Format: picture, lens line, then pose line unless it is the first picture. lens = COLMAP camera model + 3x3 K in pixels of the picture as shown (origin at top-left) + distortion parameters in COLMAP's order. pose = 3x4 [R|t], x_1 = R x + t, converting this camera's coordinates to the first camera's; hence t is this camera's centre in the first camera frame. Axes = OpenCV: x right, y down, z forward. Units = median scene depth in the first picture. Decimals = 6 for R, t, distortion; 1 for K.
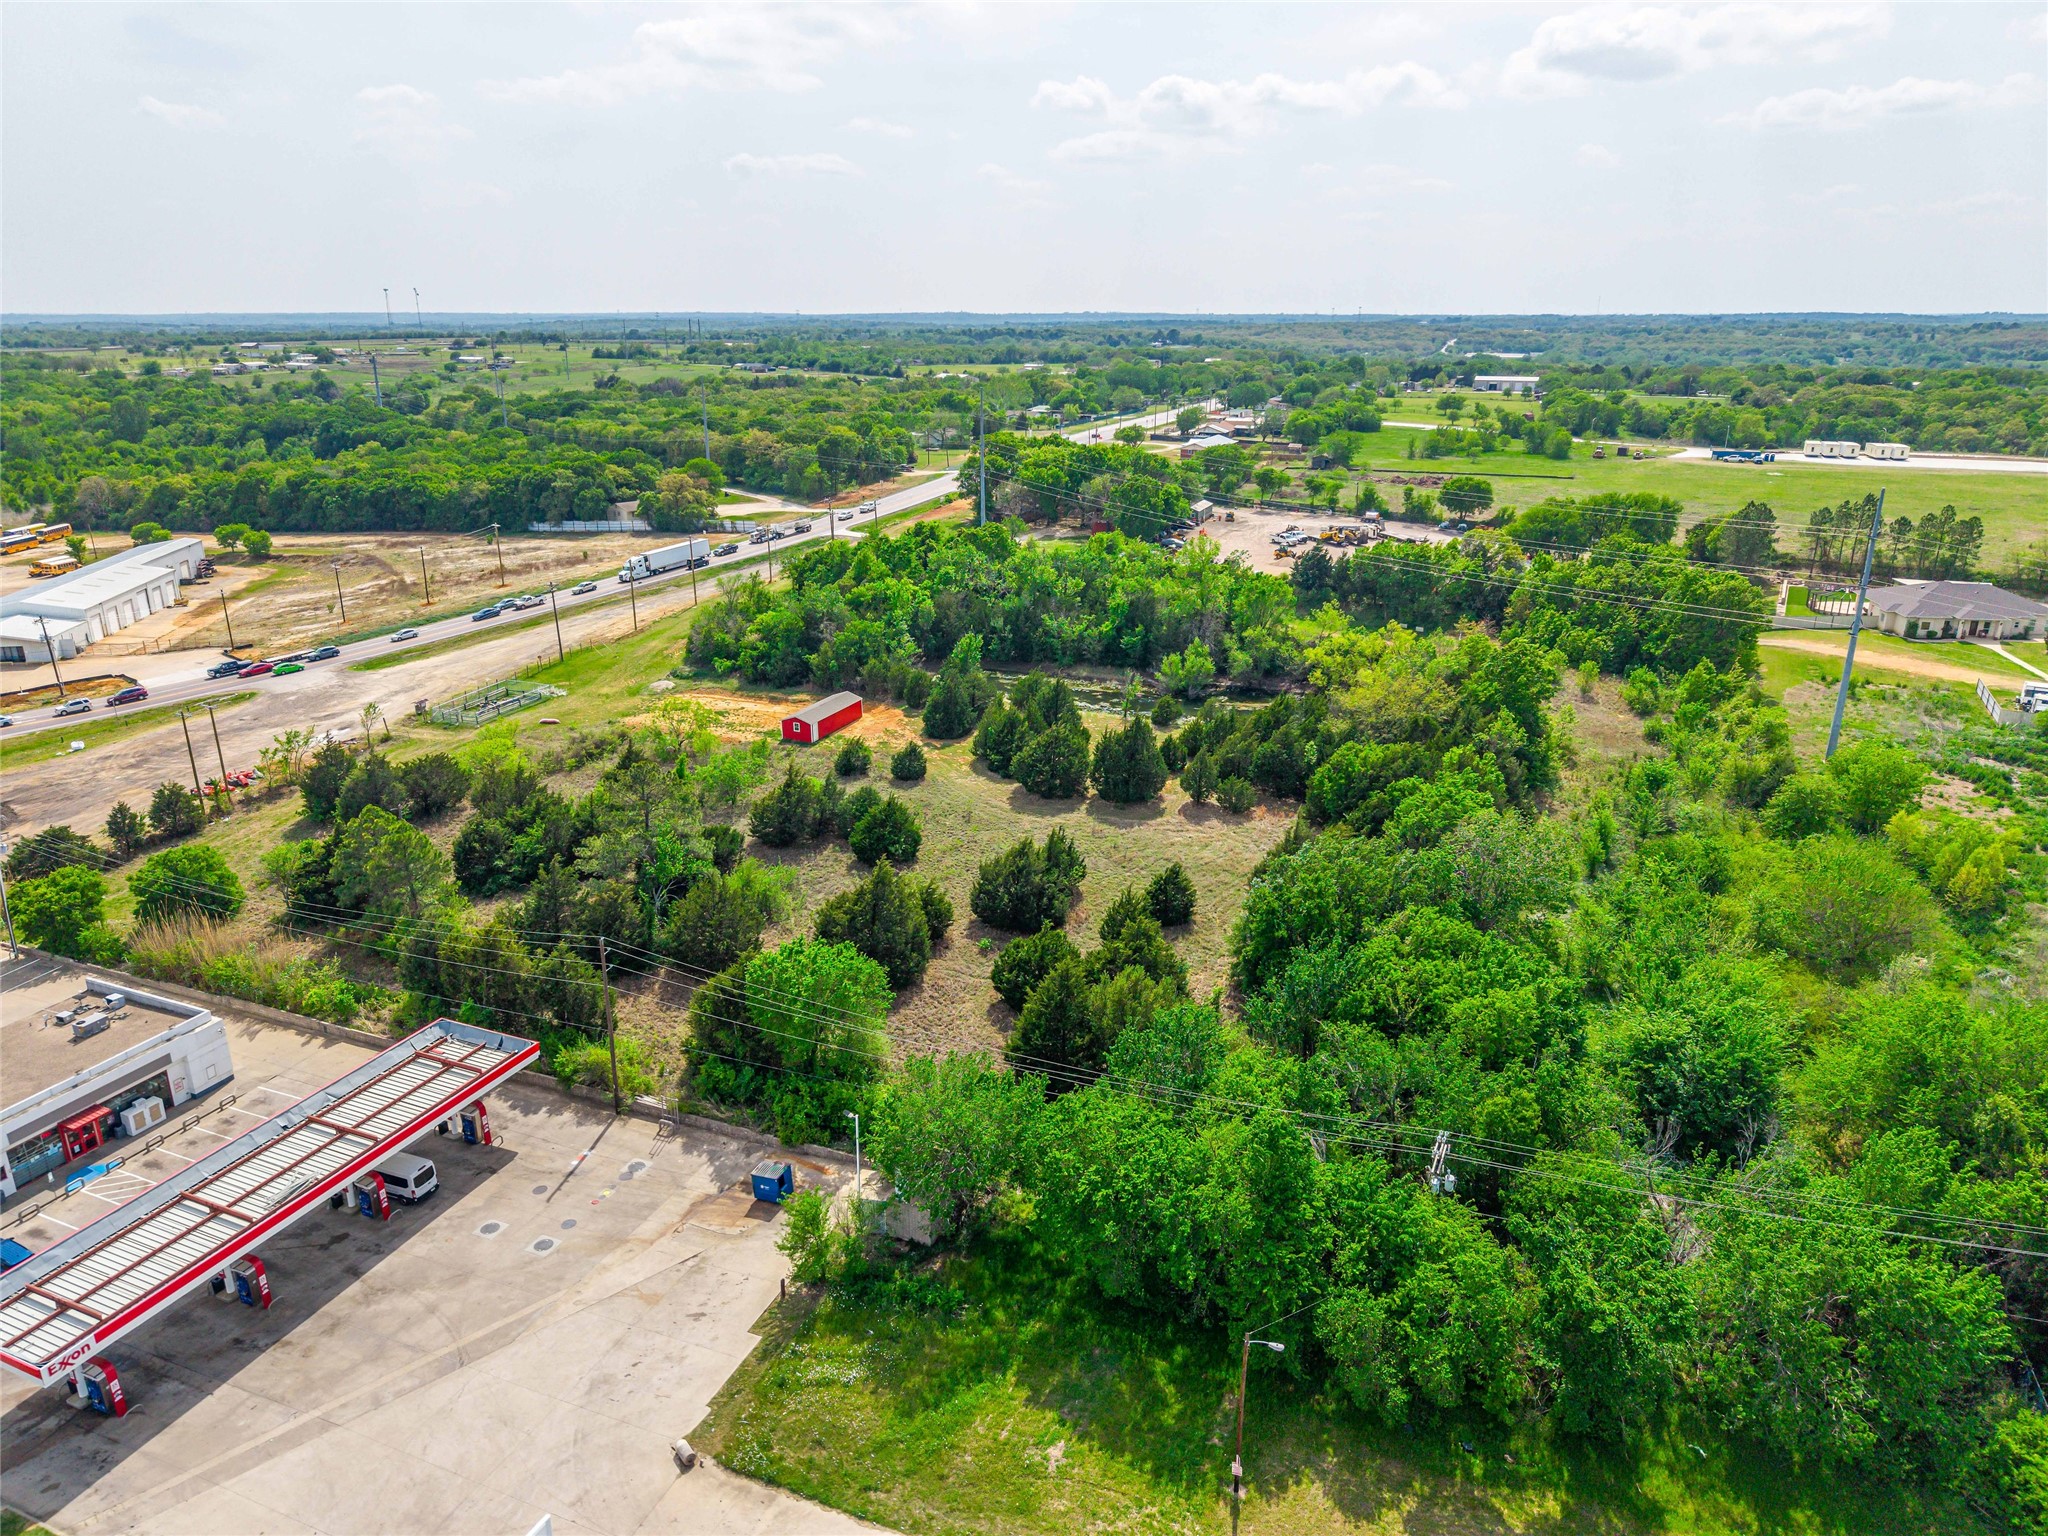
lens RADIAL K [[1379.7, 0, 1024.0], [0, 1379.7, 768.0], [0, 0, 1]] dist [0.003897, 0.000417]
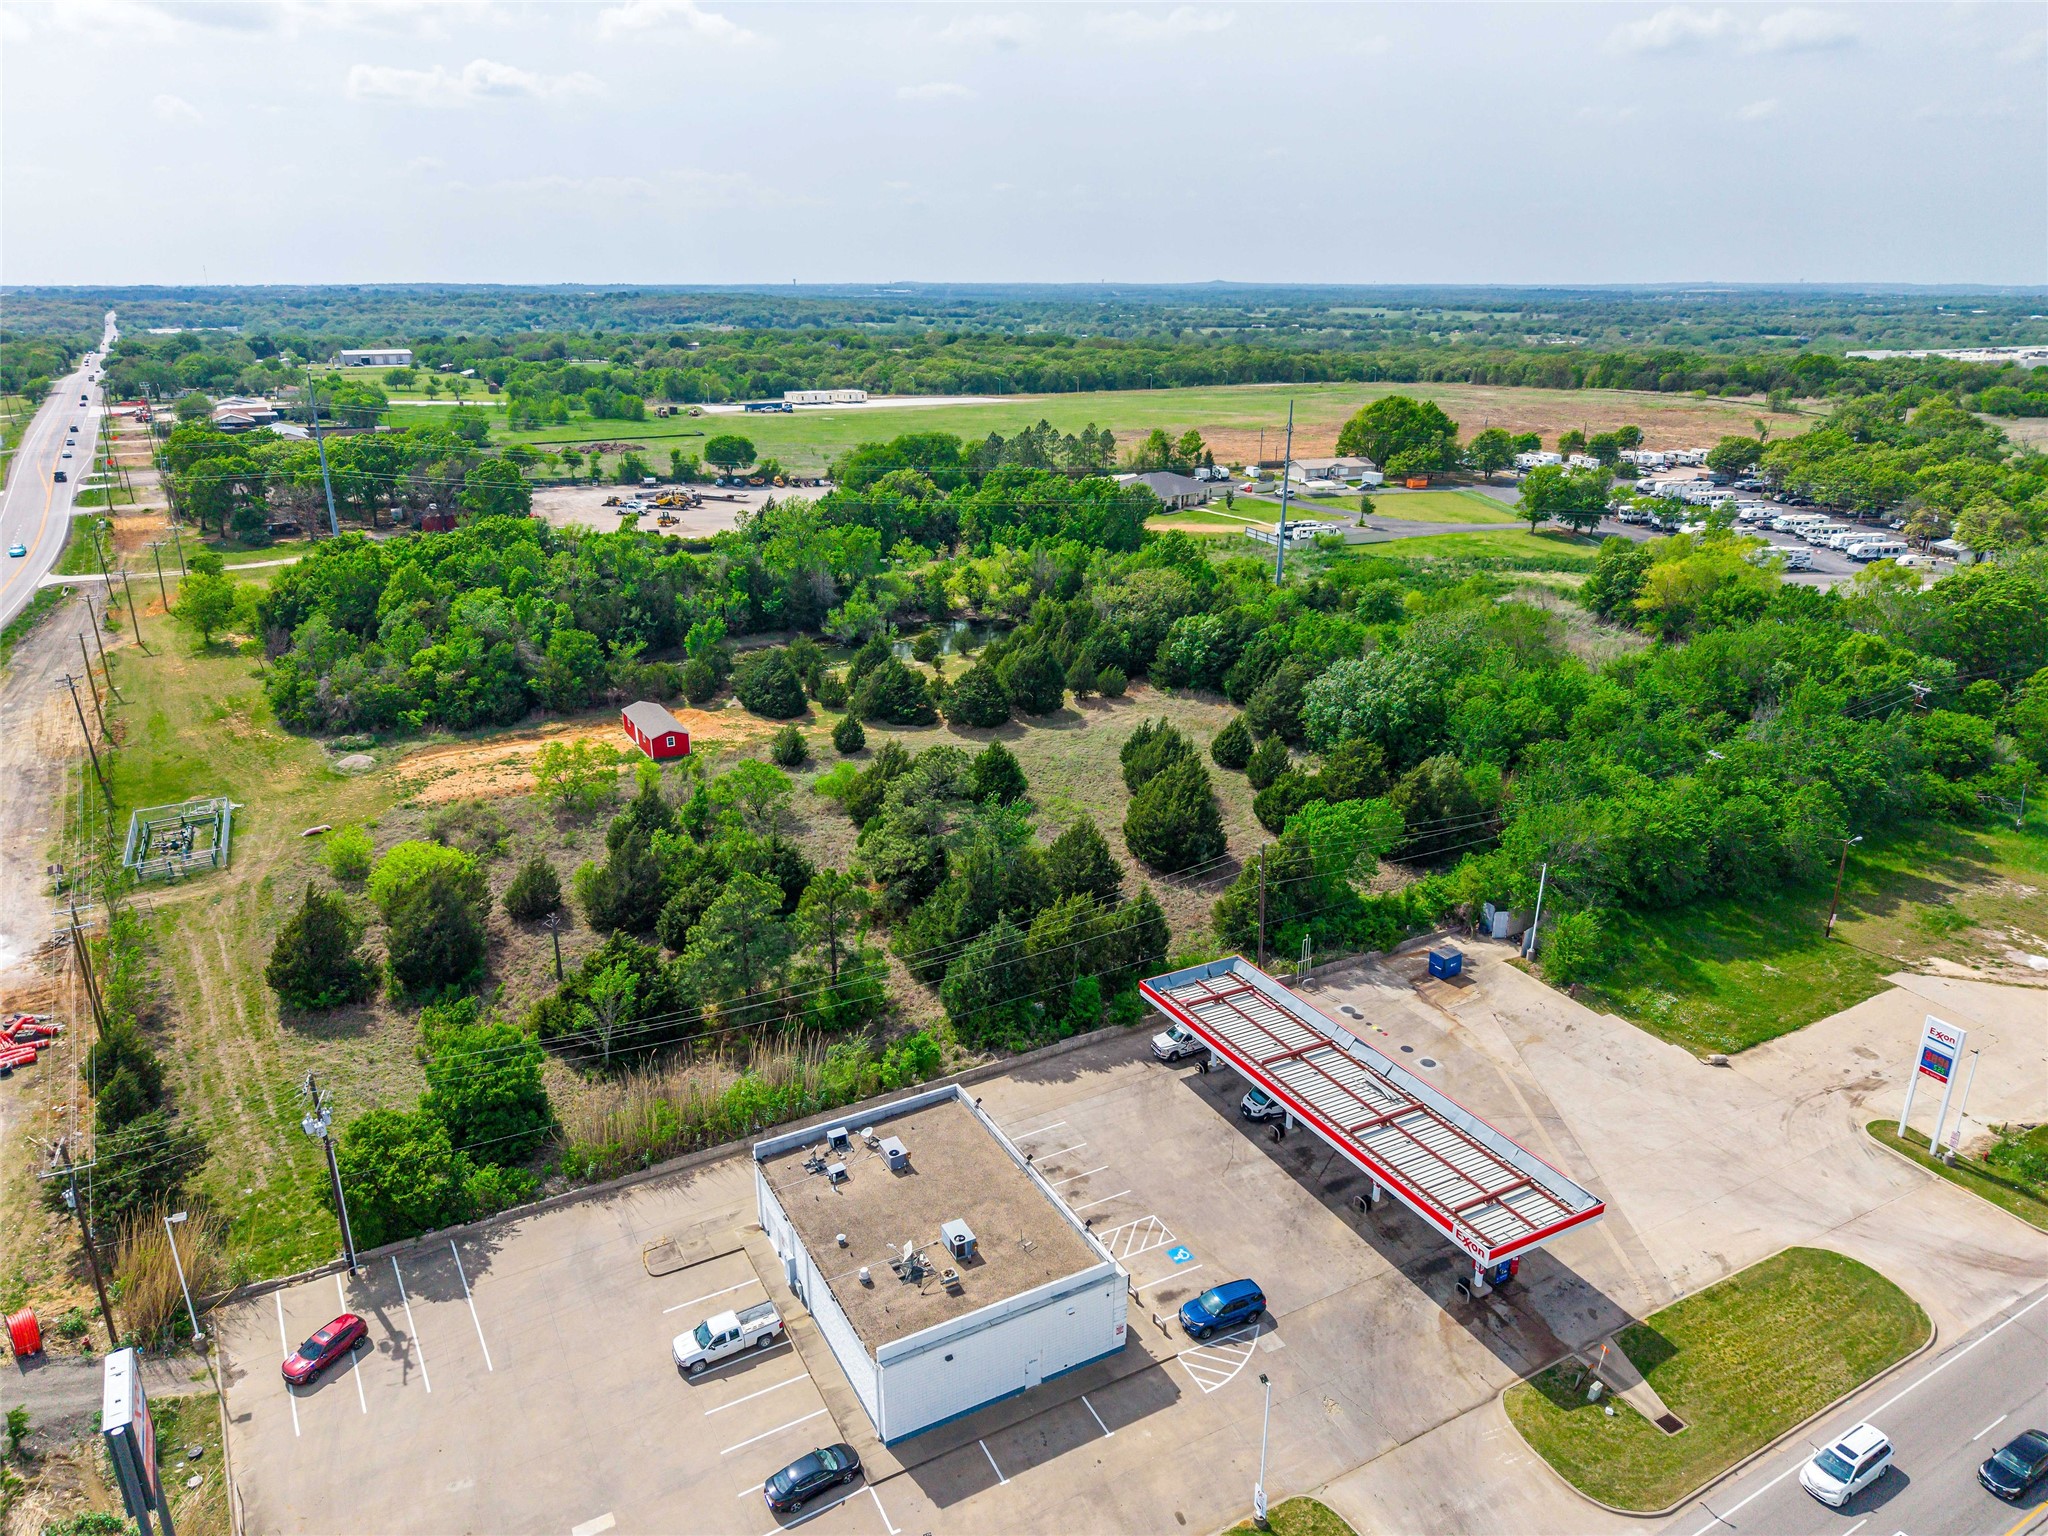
lens RADIAL K [[1410.1, 0, 1061.0], [0, 1410.1, 765.5], [0, 0, 1]] dist [0.002347, 0.001105]
pose [[0.606100, -0.256870, 0.752769, -0.483087], [0.248641, 0.960174, 0.127448, -0.046724], [-0.755527, 0.109923, 0.645830, 0.148690]]
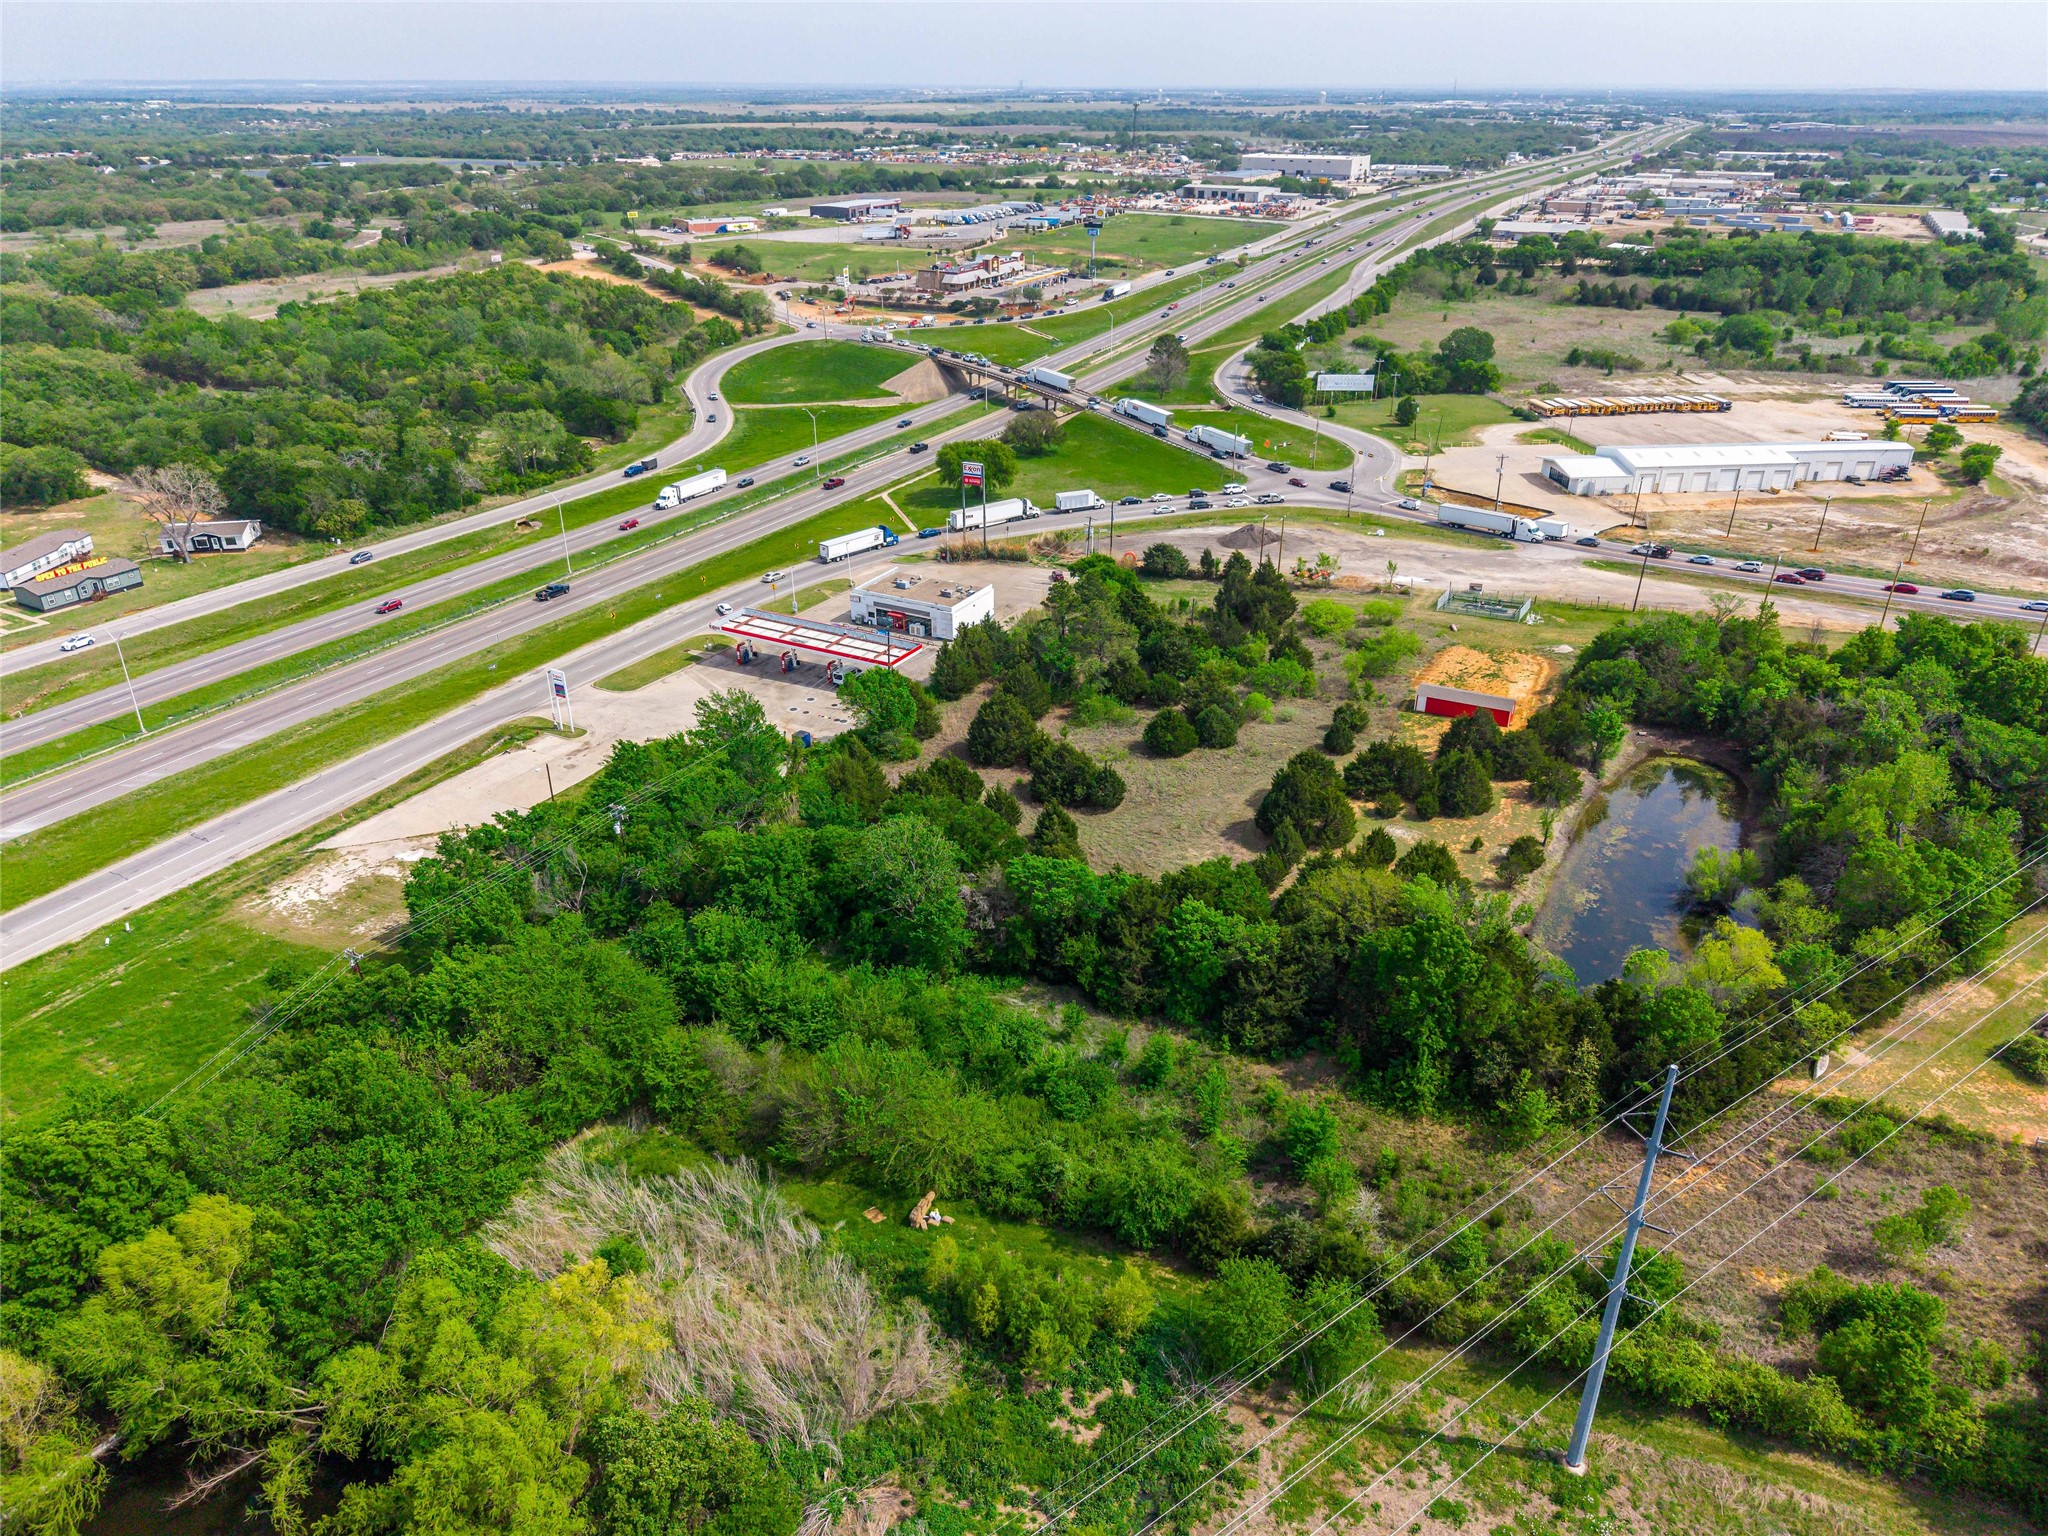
lens RADIAL K [[1276.4, 0, 1029.9], [0, 1276.4, 820.8], [0, 0, 1]] dist [0.133616, -0.188942]
pose [[-0.067112, 0.487851, -0.870343, 0.582719], [-0.320745, 0.815459, 0.481819, -0.247070], [0.944785, 0.311495, 0.101749, 0.425356]]
